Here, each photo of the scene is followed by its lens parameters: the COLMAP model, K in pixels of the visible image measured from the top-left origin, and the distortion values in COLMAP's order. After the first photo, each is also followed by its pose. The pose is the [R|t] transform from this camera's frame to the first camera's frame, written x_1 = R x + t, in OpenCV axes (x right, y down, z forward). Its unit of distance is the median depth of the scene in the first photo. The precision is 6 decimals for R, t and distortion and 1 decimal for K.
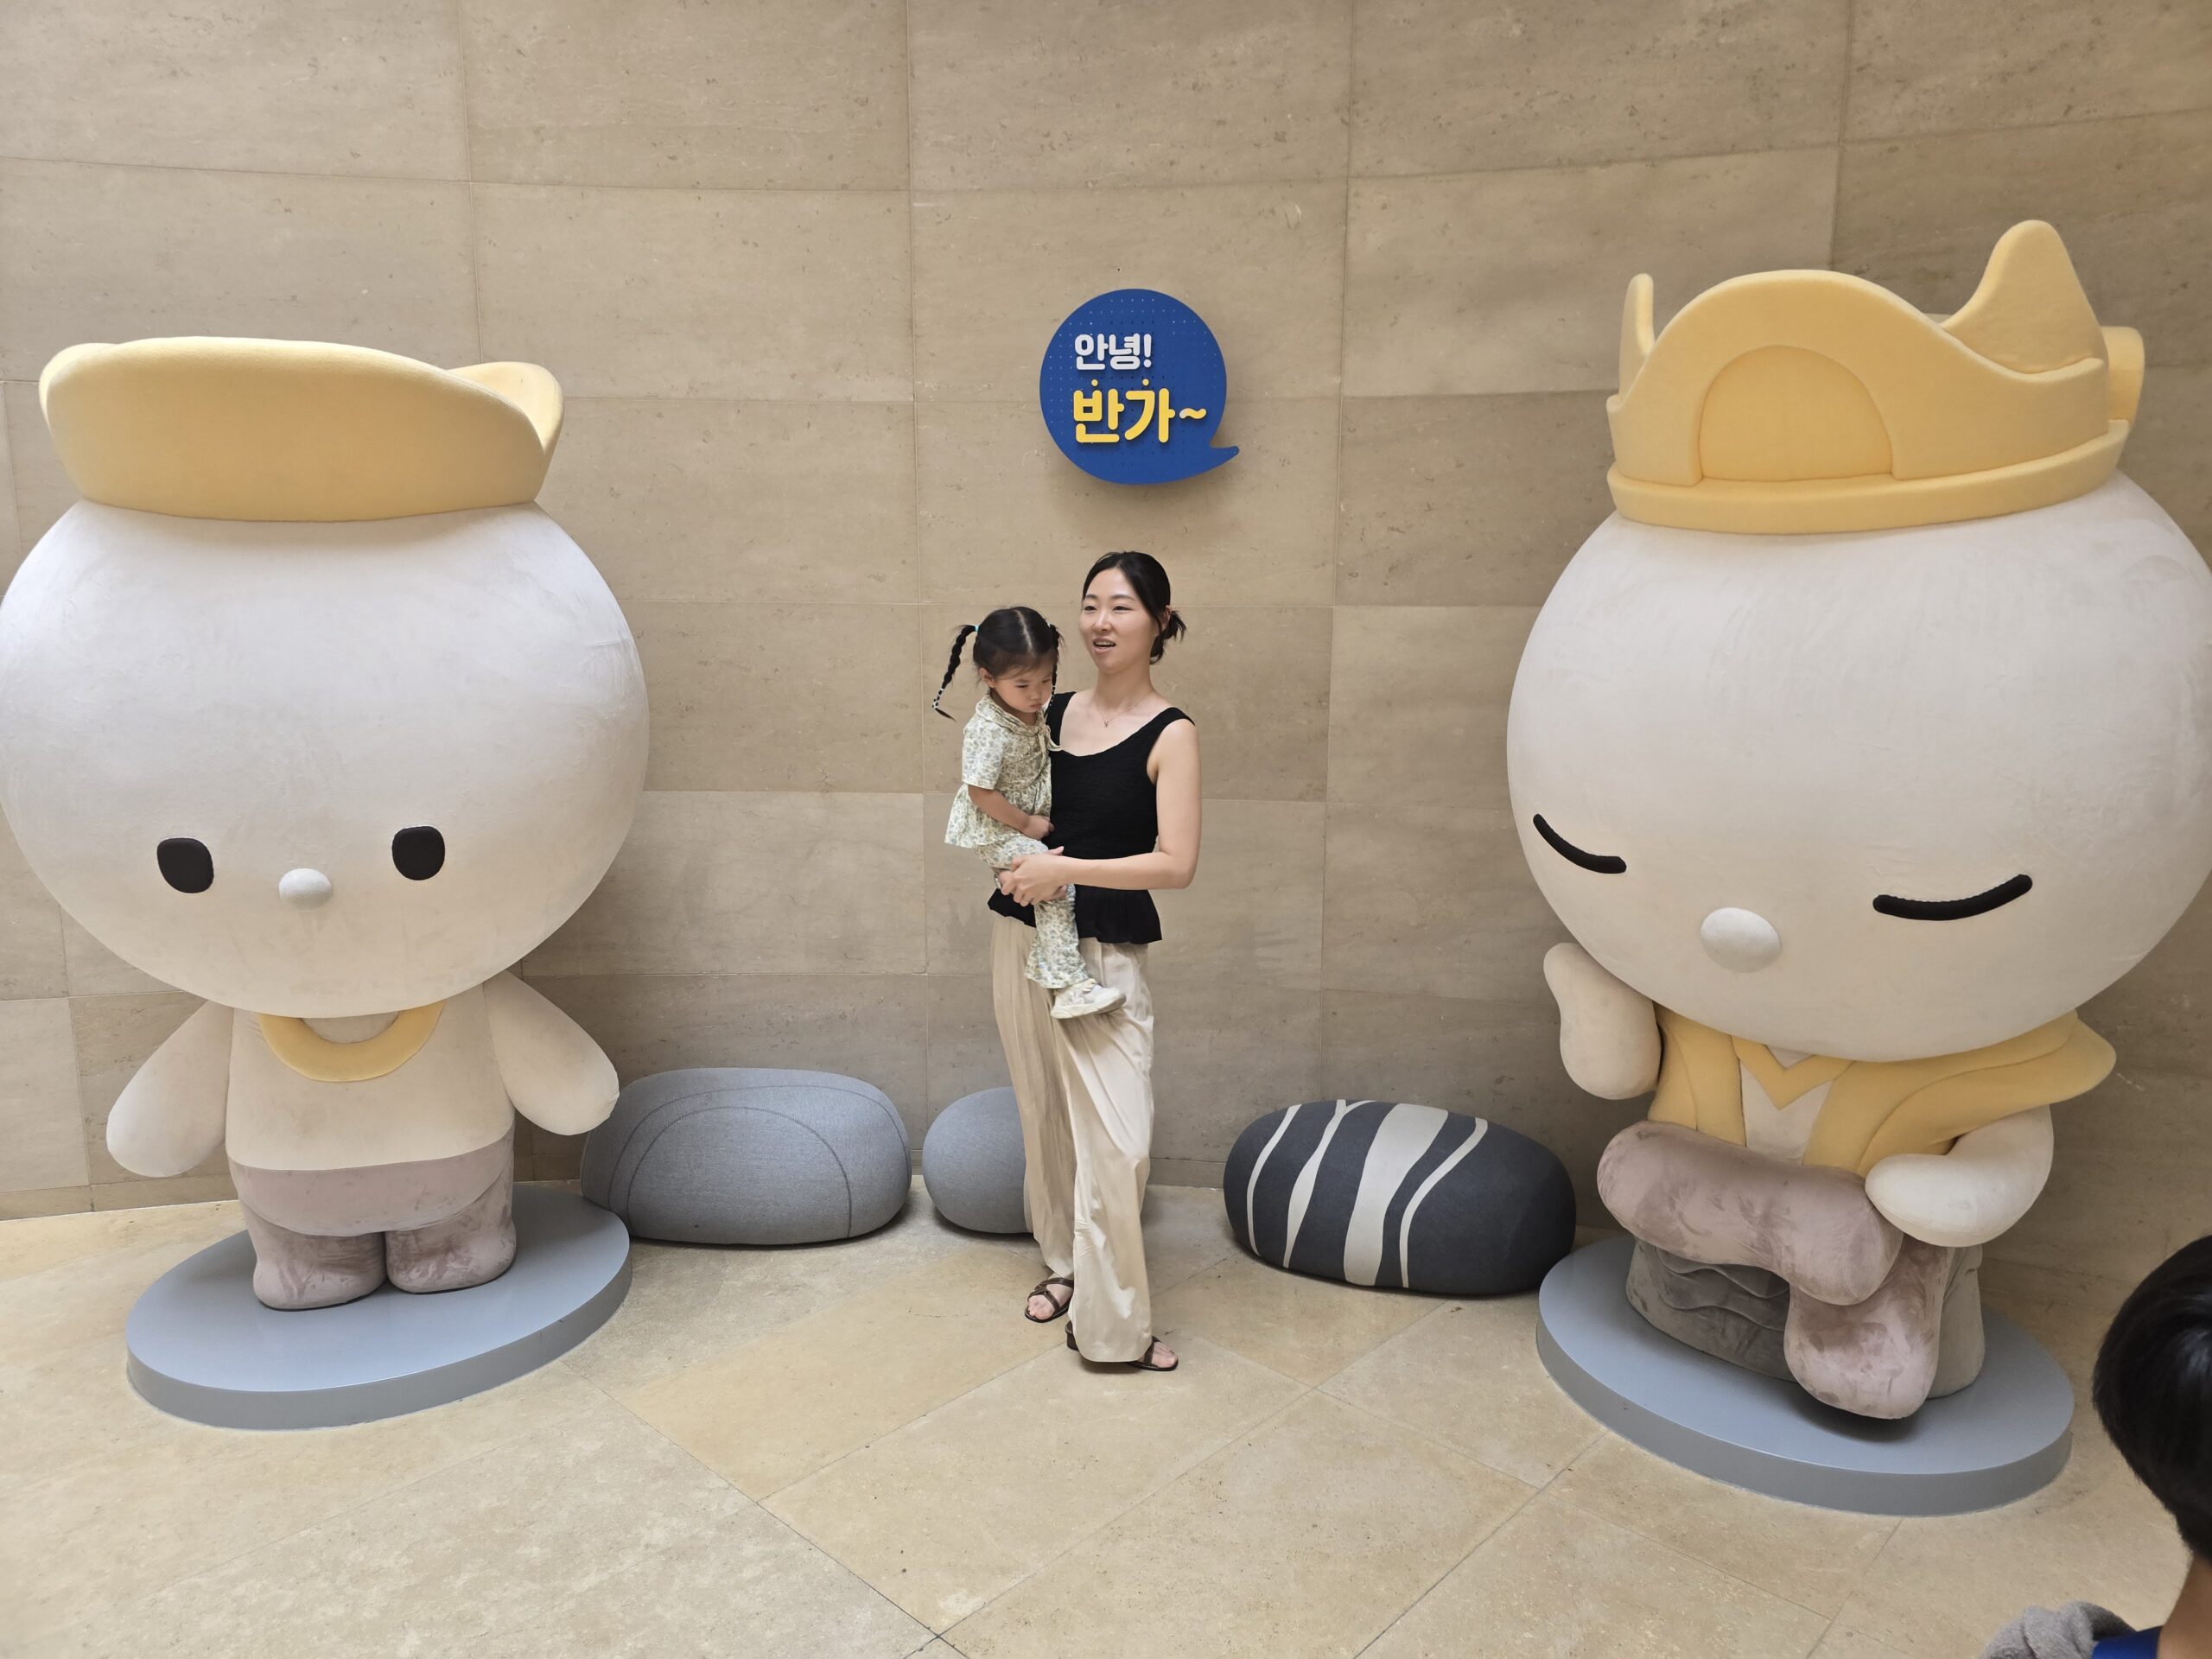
lens RADIAL K [[1472.8, 0, 1149.3], [0, 1472.8, 838.6], [0, 0, 1]] dist [0.043854, -0.043659]
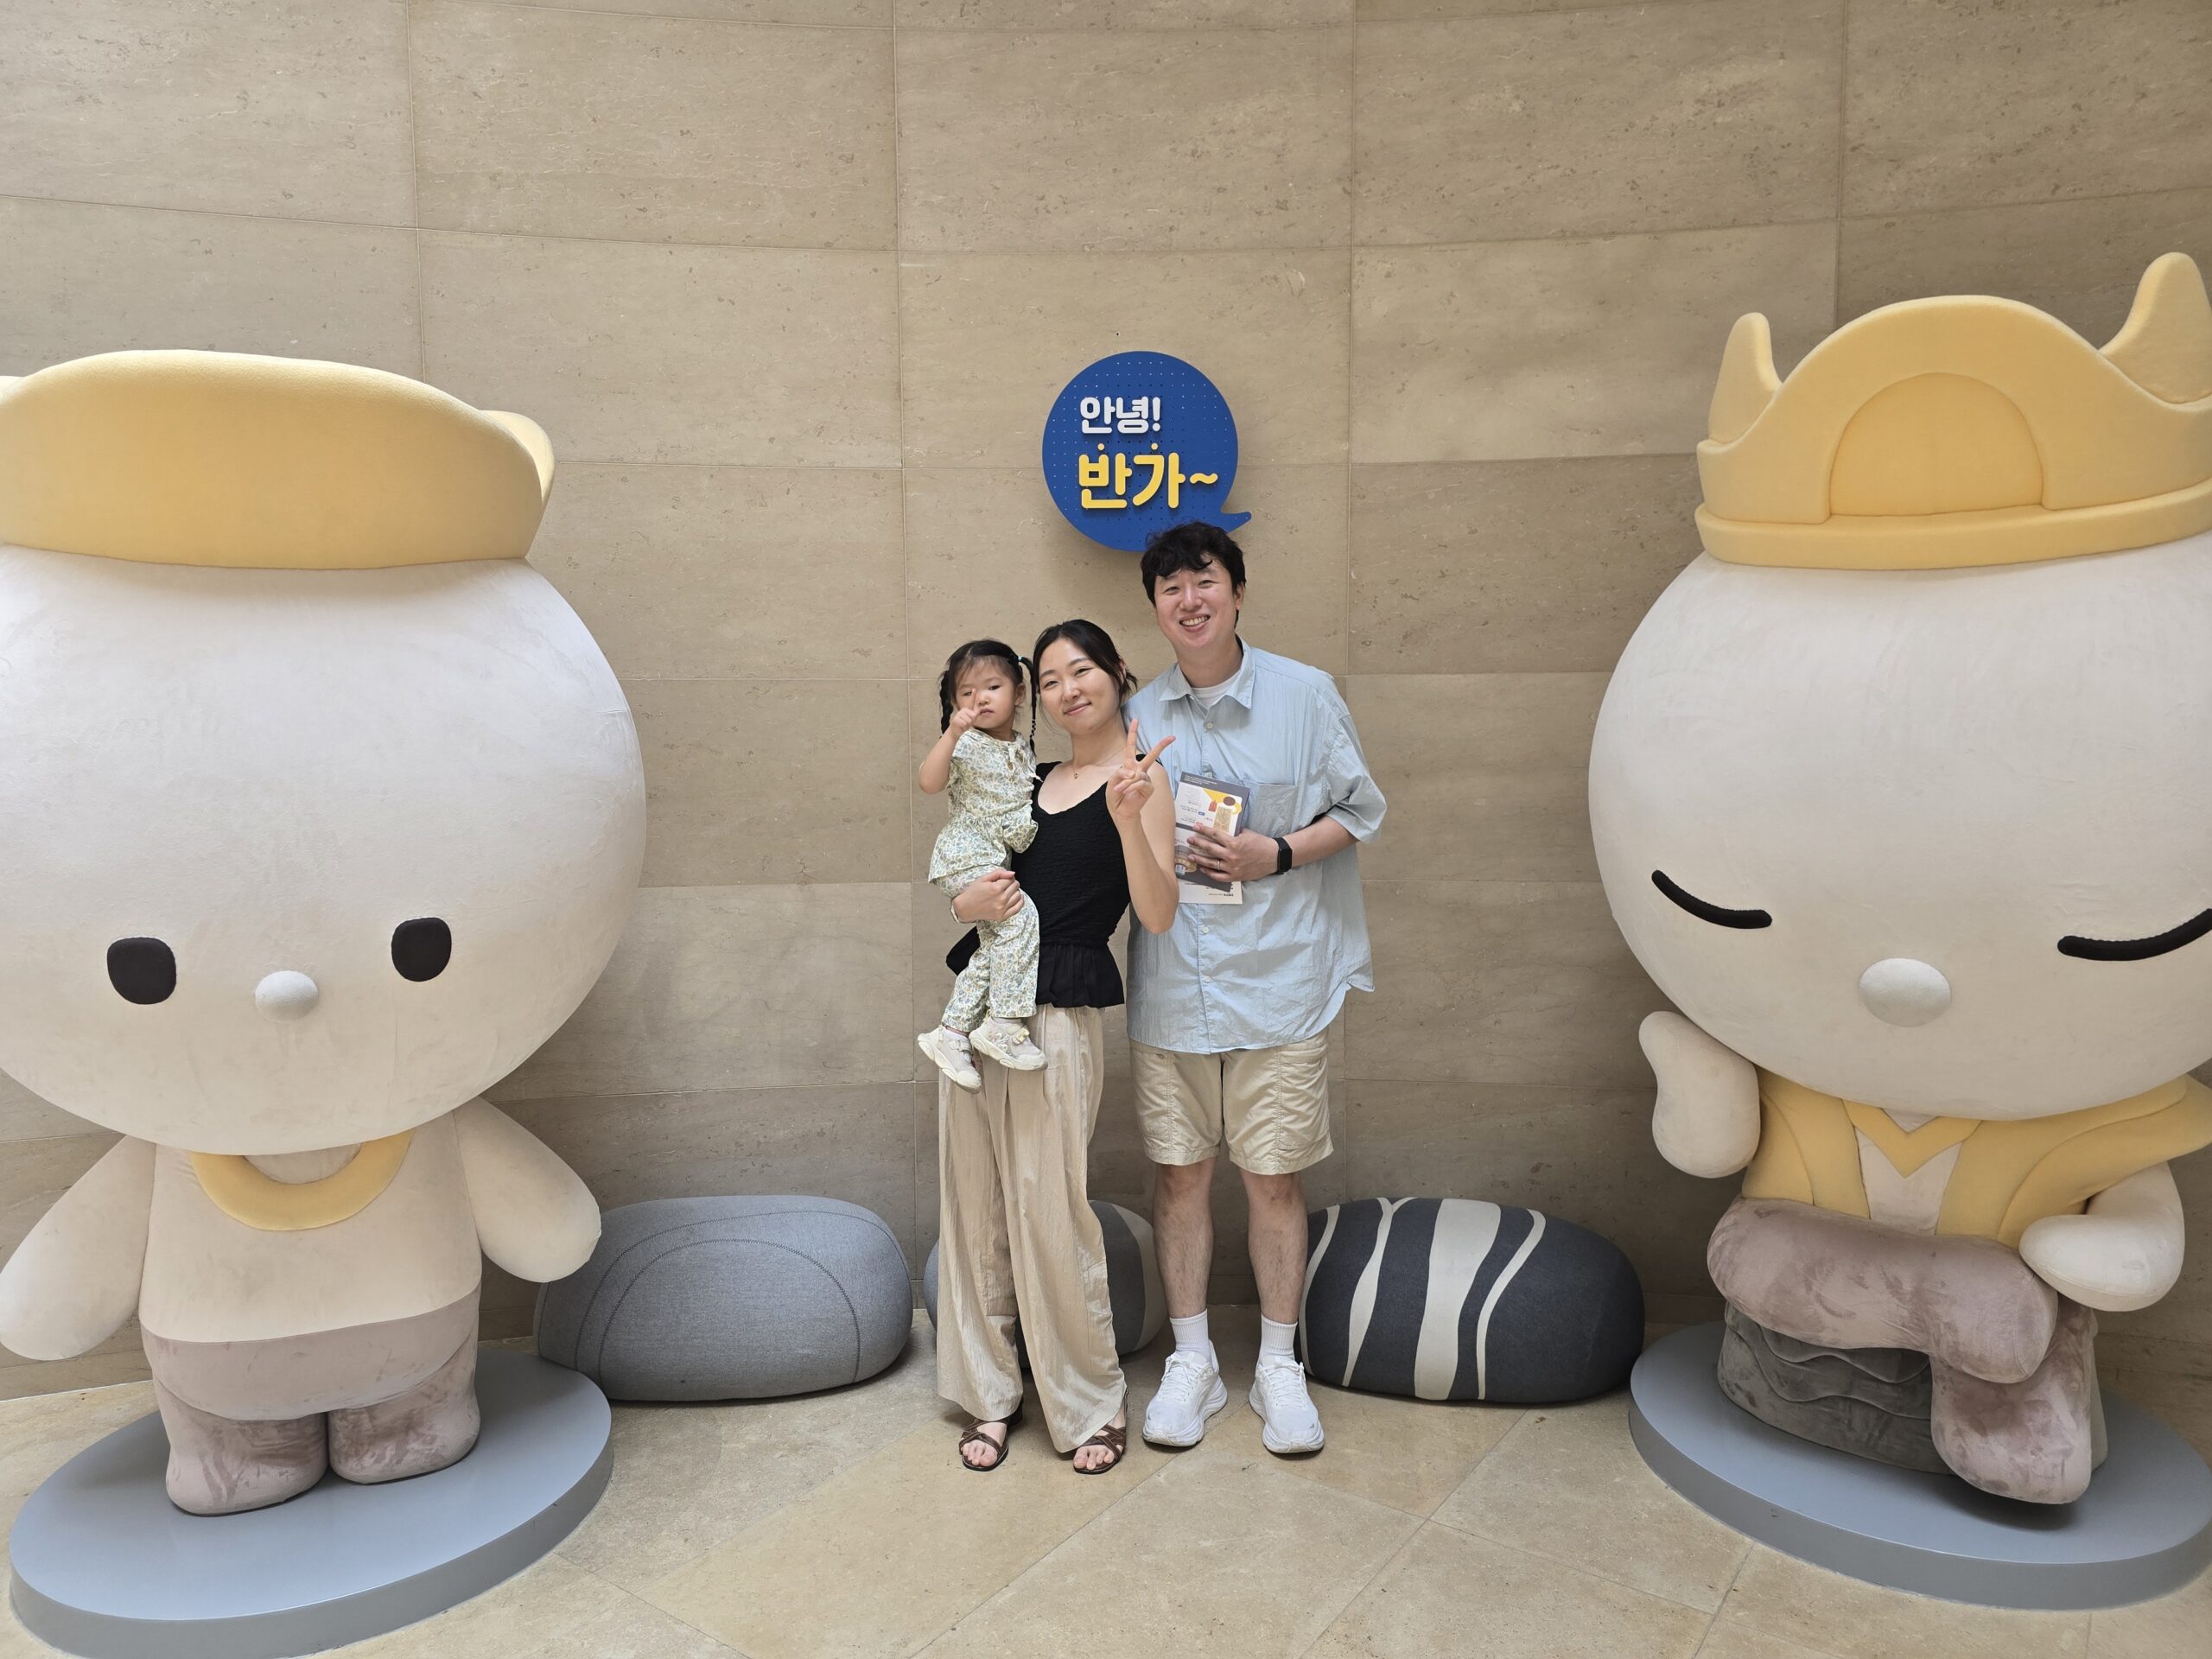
lens RADIAL K [[1470.2, 0, 1106.0], [0, 1470.2, 829.5], [0, 0, 1]] dist [0.049236, -0.047177]
pose [[0.992818, -0.022045, 0.117589, -0.159612], [0.032383, 0.995705, -0.086740, 0.022527], [-0.115172, 0.089925, 0.989267, 0.081580]]
